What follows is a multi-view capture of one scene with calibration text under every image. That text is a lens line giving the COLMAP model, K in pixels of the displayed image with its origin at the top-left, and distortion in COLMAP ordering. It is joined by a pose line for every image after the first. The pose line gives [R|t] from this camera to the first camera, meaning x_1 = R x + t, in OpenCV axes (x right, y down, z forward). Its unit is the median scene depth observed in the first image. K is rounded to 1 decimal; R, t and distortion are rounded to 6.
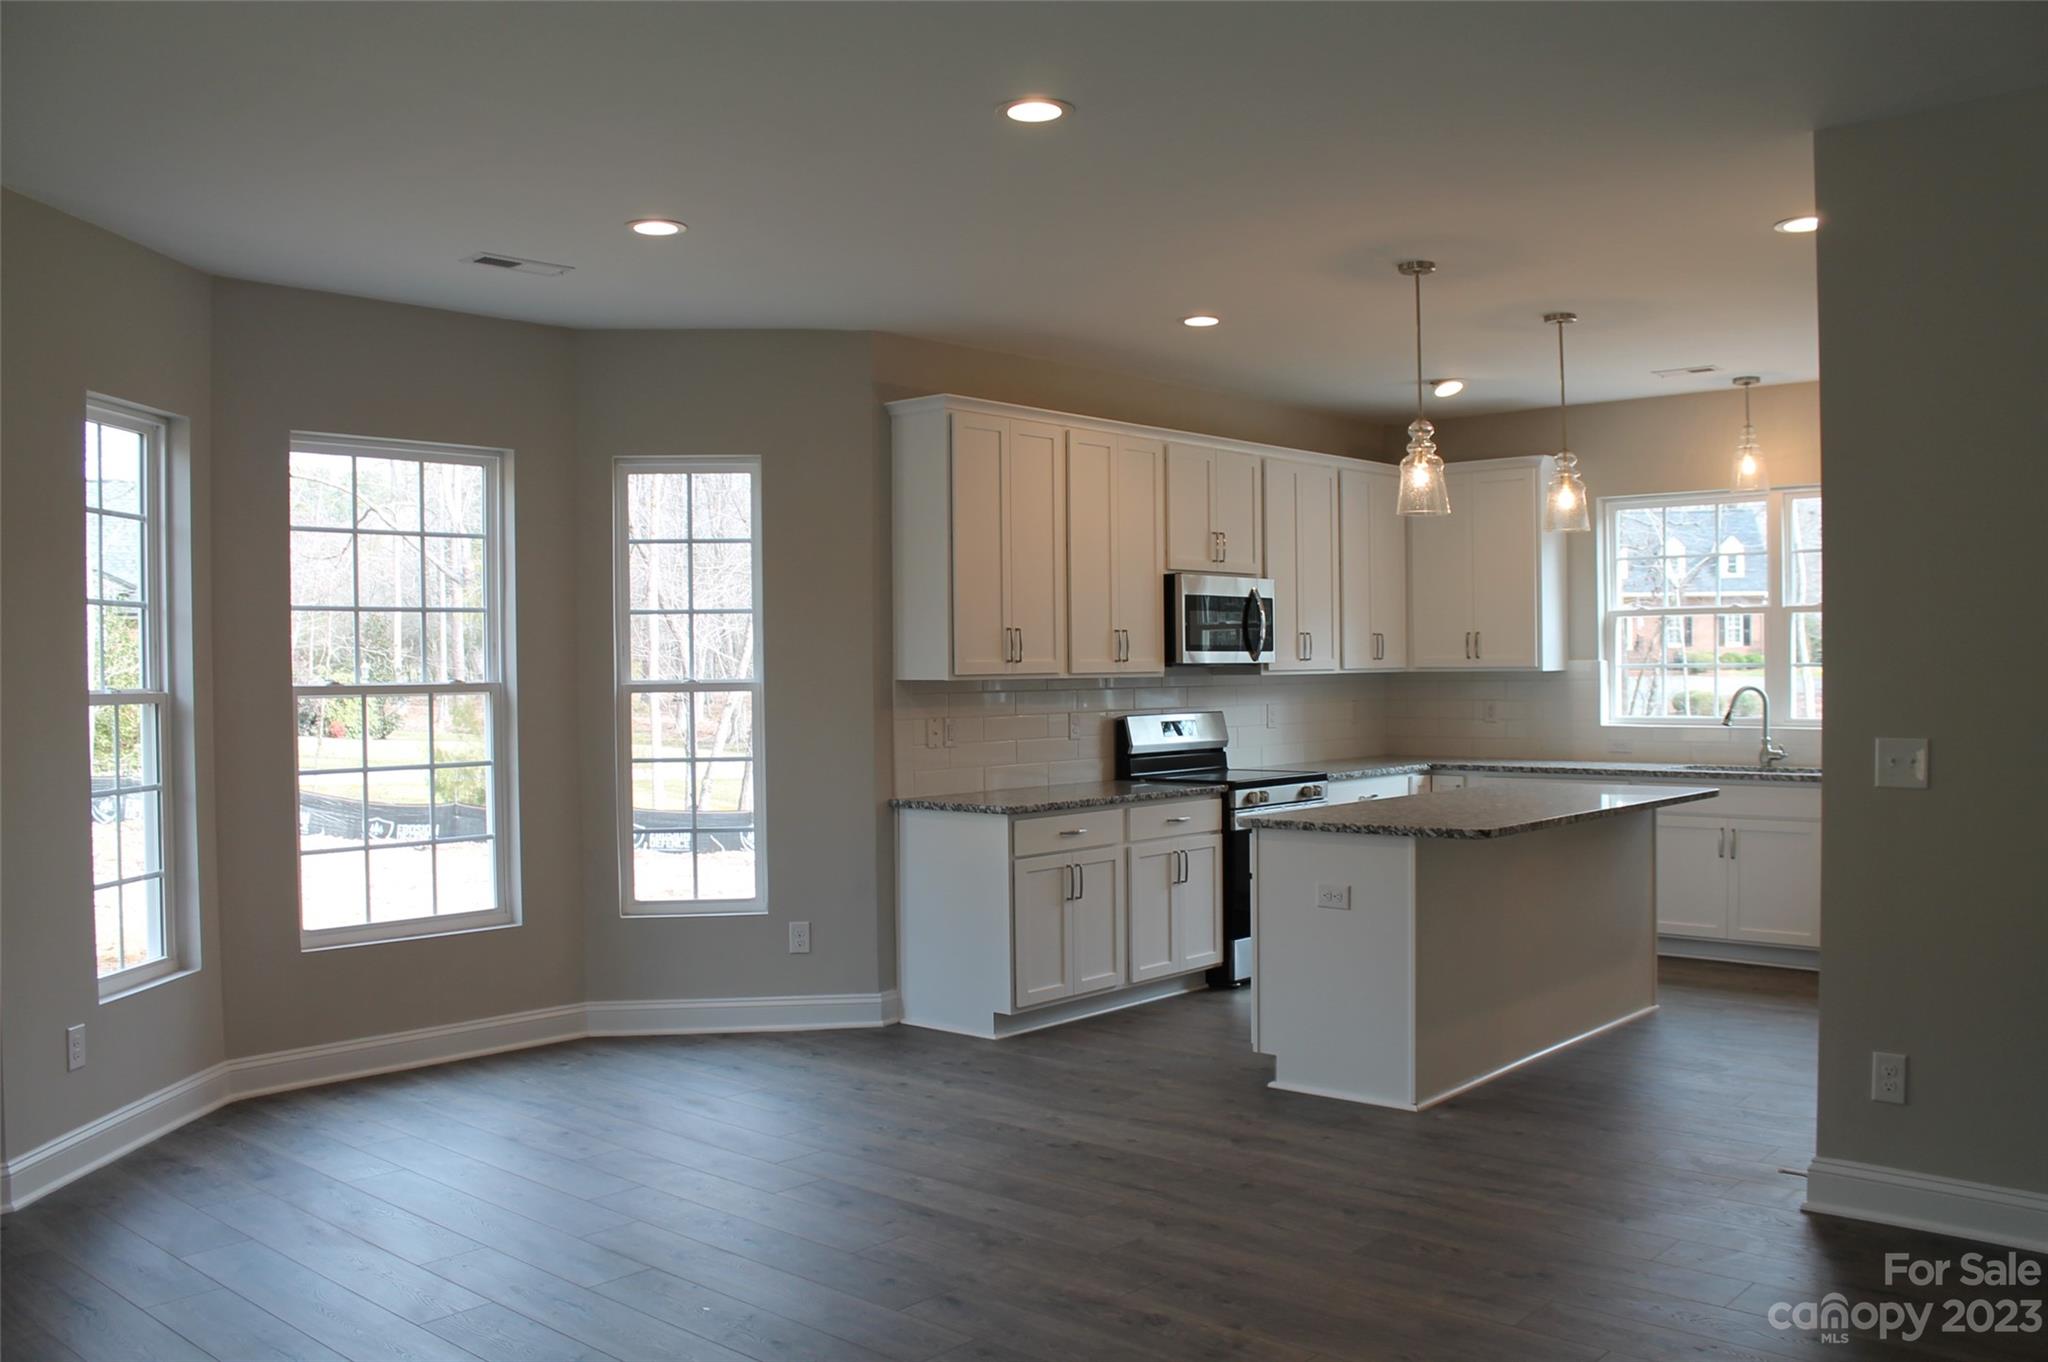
lens RADIAL K [[1756.3, 0, 1028.4], [0, 1756.3, 692.8], [0, 0, 1]] dist [-0.149777, 0.114567]
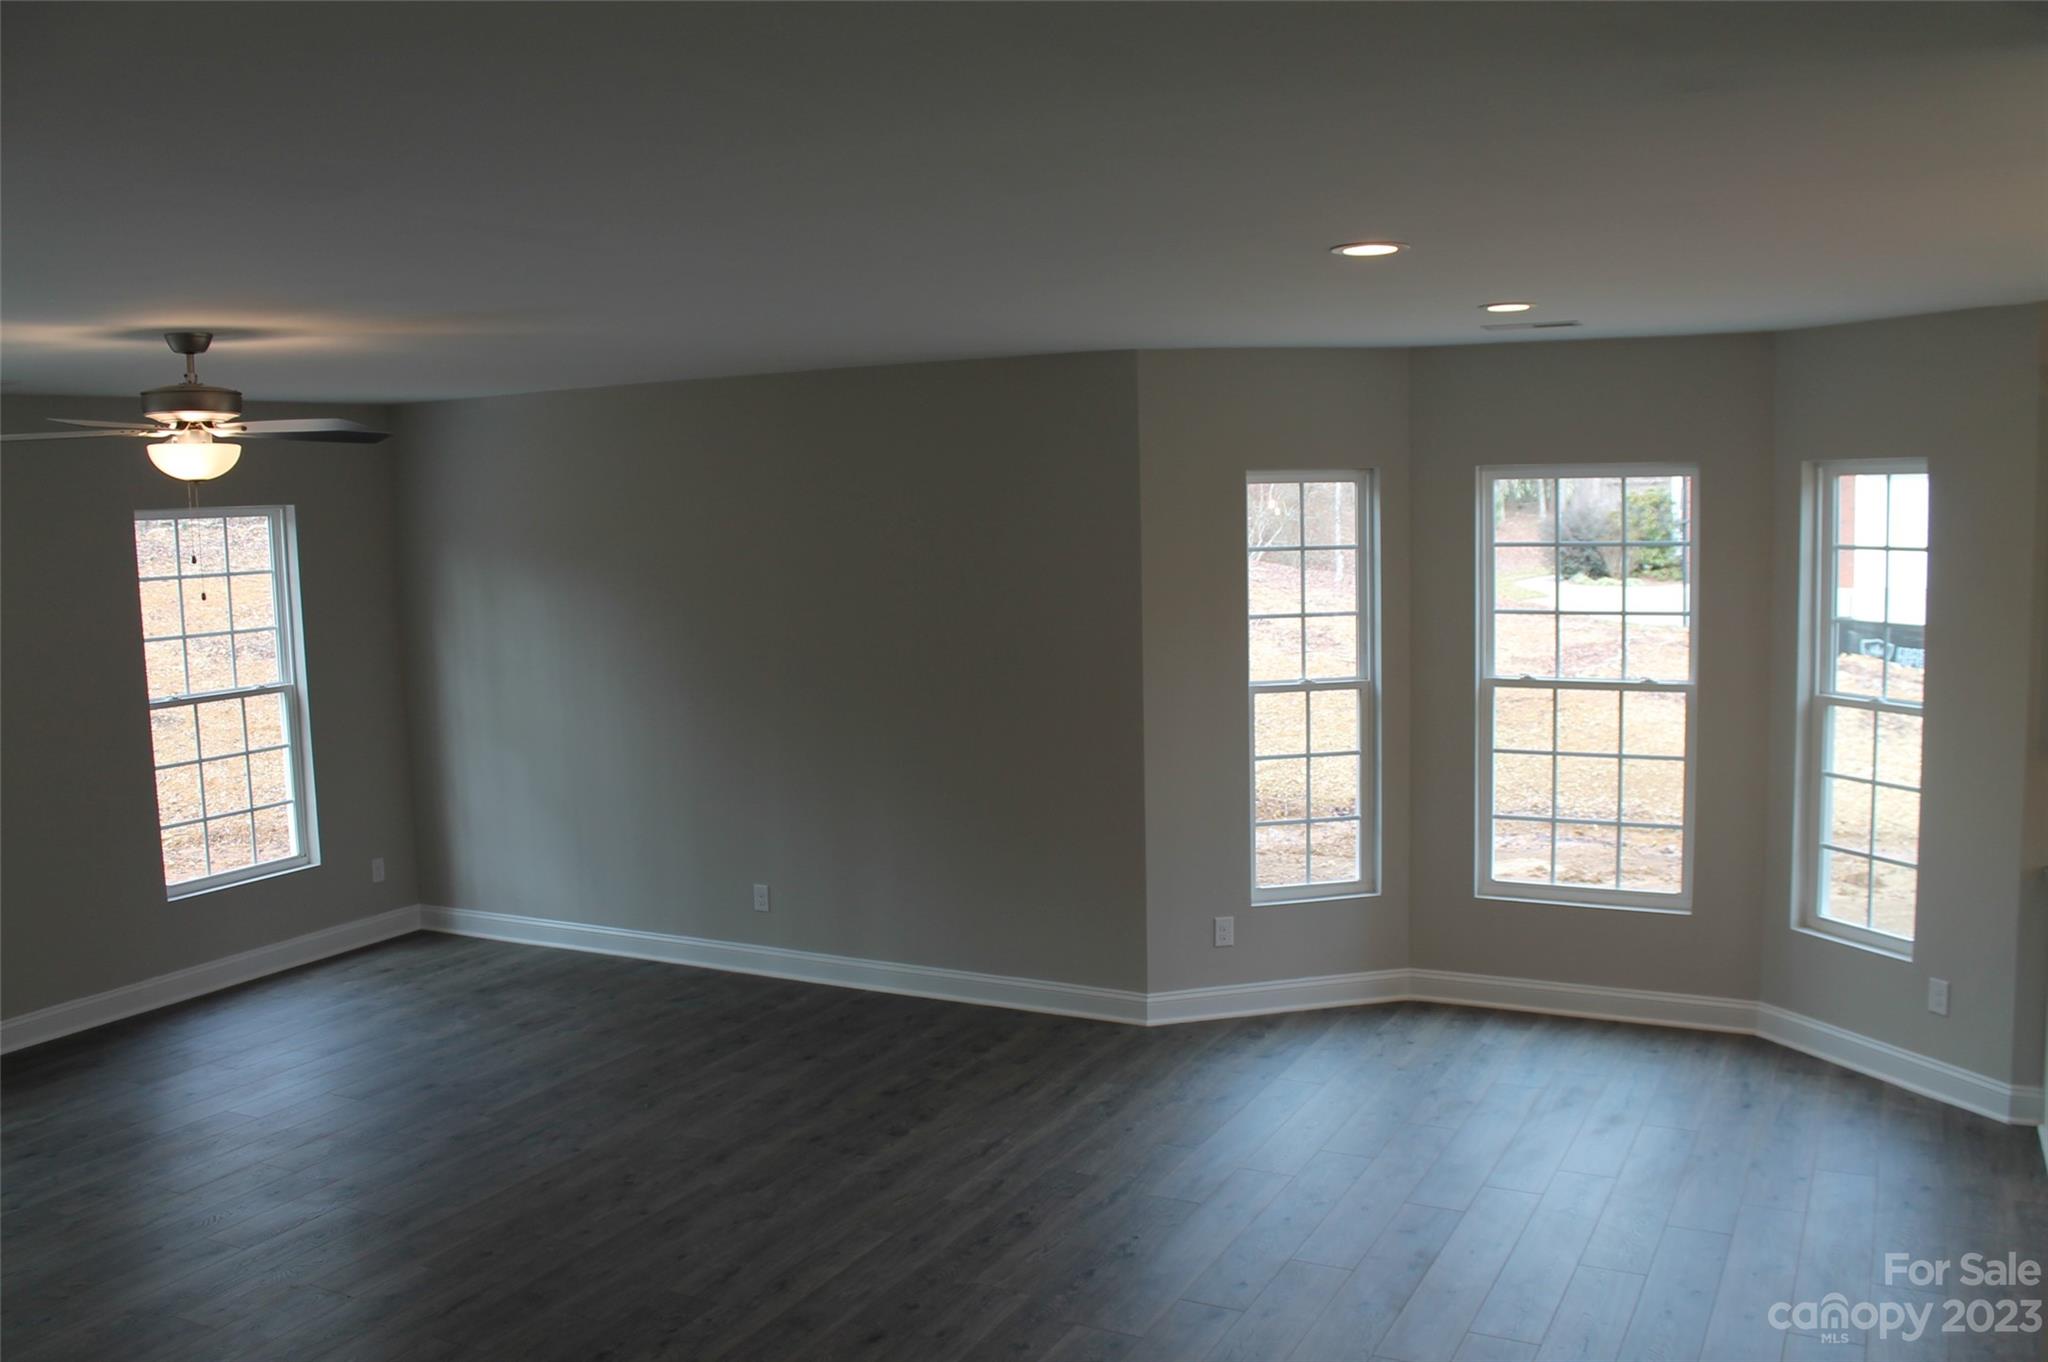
lens RADIAL K [[1756.3, 0, 1014.6], [0, 1756.3, 702.0], [0, 0, 1]] dist [-0.149777, 0.114567]
pose [[0.242393, 0.119295, -0.962816, 0.511481], [0.007753, 0.992142, 0.124880, -0.109568], [0.970147, -0.037735, 0.239563, 0.297527]]
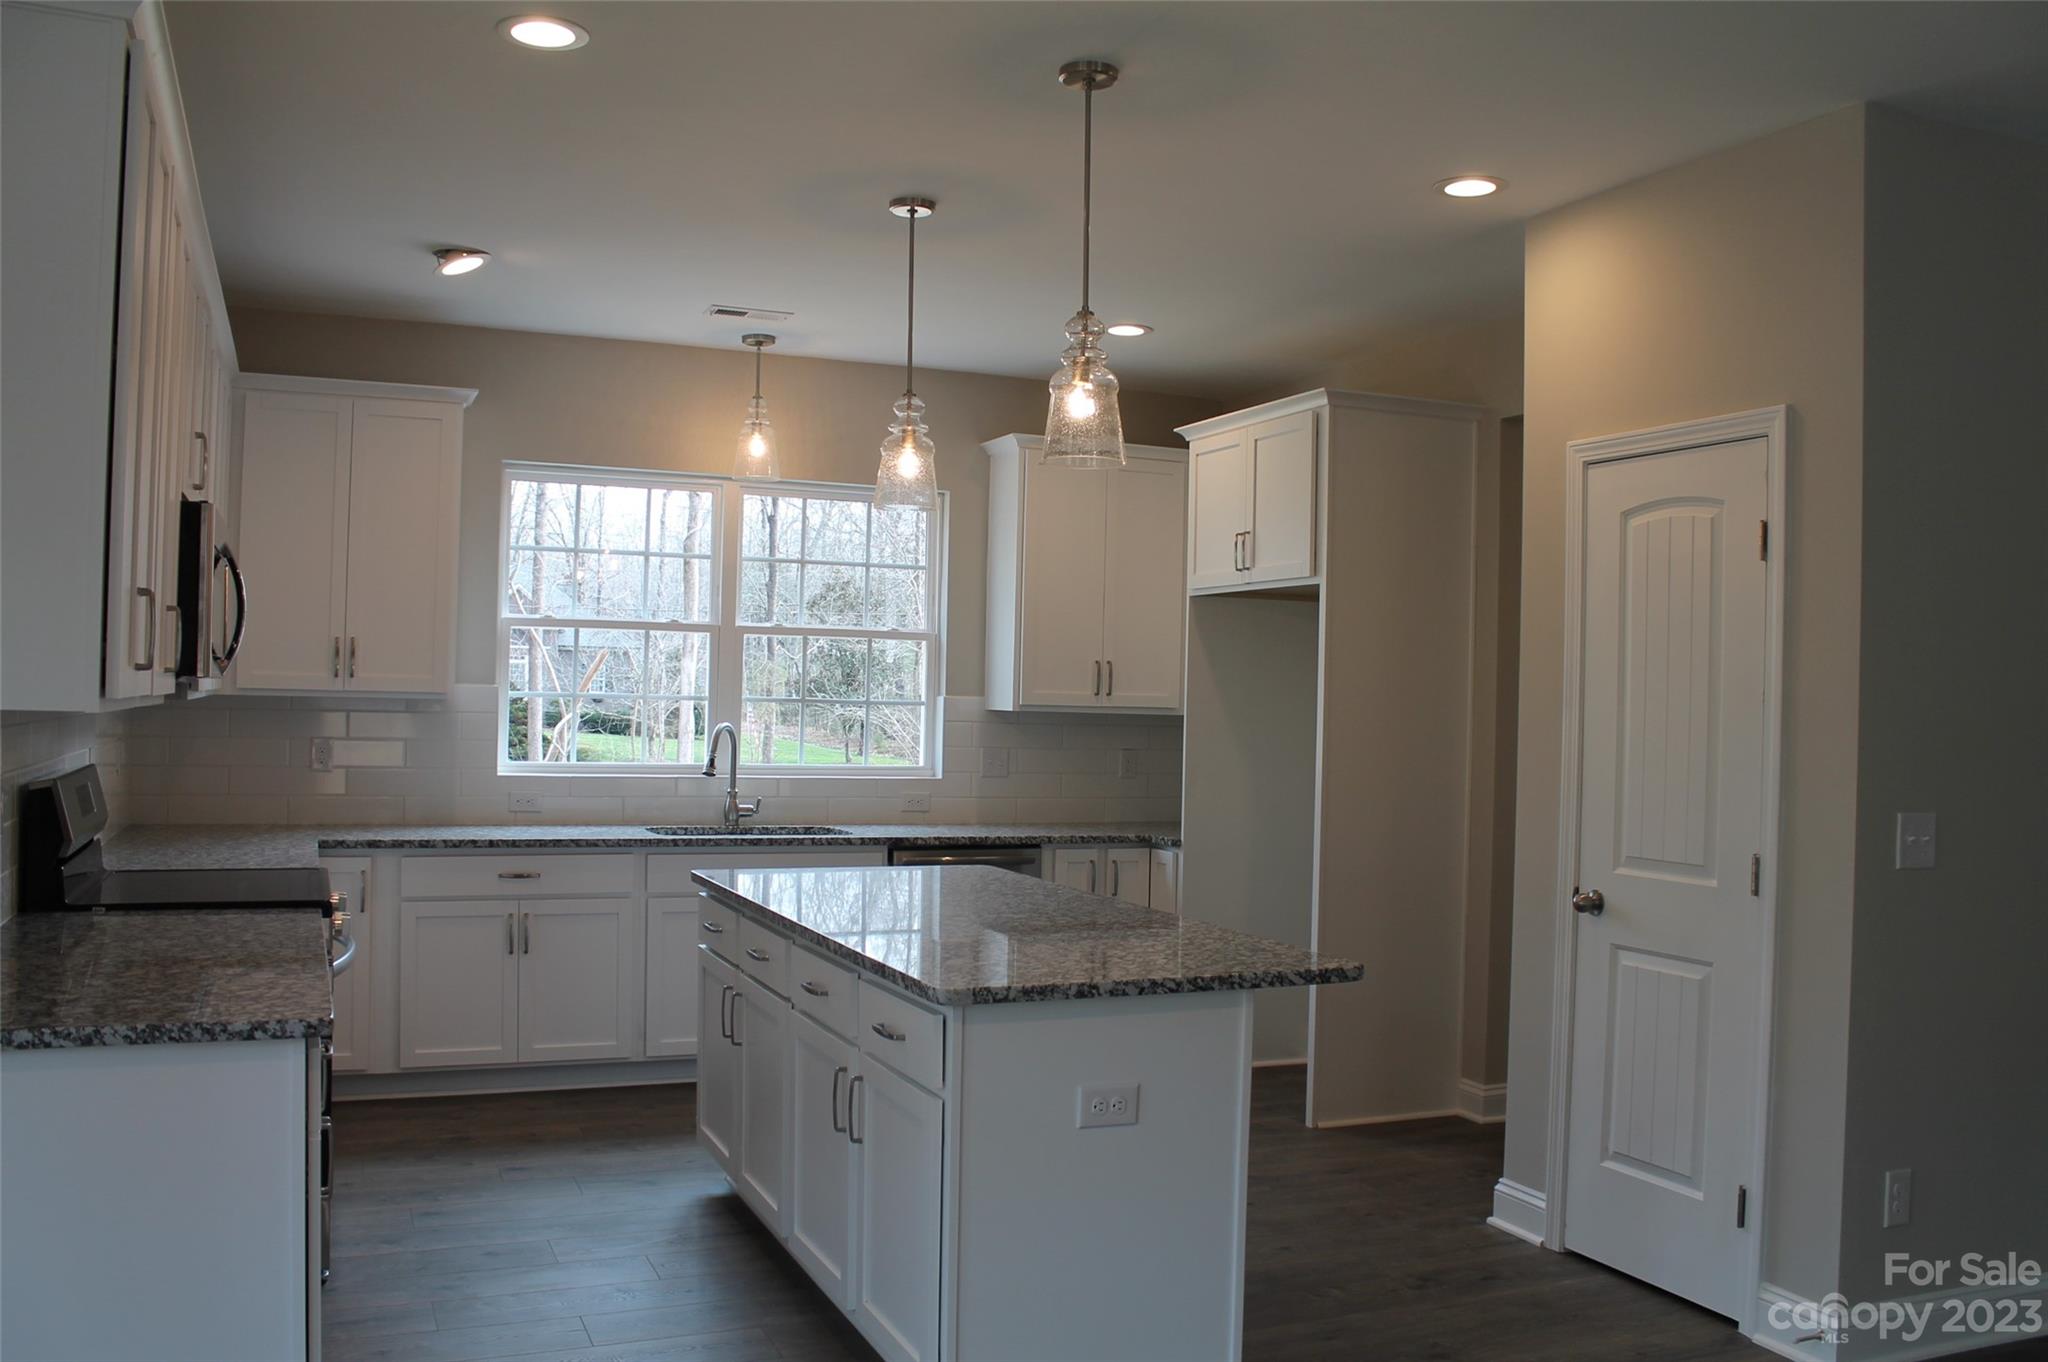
lens RADIAL K [[1756.3, 0, 1040.8], [0, 1756.3, 692.3], [0, 0, 1]] dist [-0.149777, 0.114567]
pose [[0.425981, 0.021731, 0.904471, -0.265954], [-0.013497, 0.999753, -0.017663, -0.007238], [-0.904631, -0.004684, 0.426169, 0.573171]]
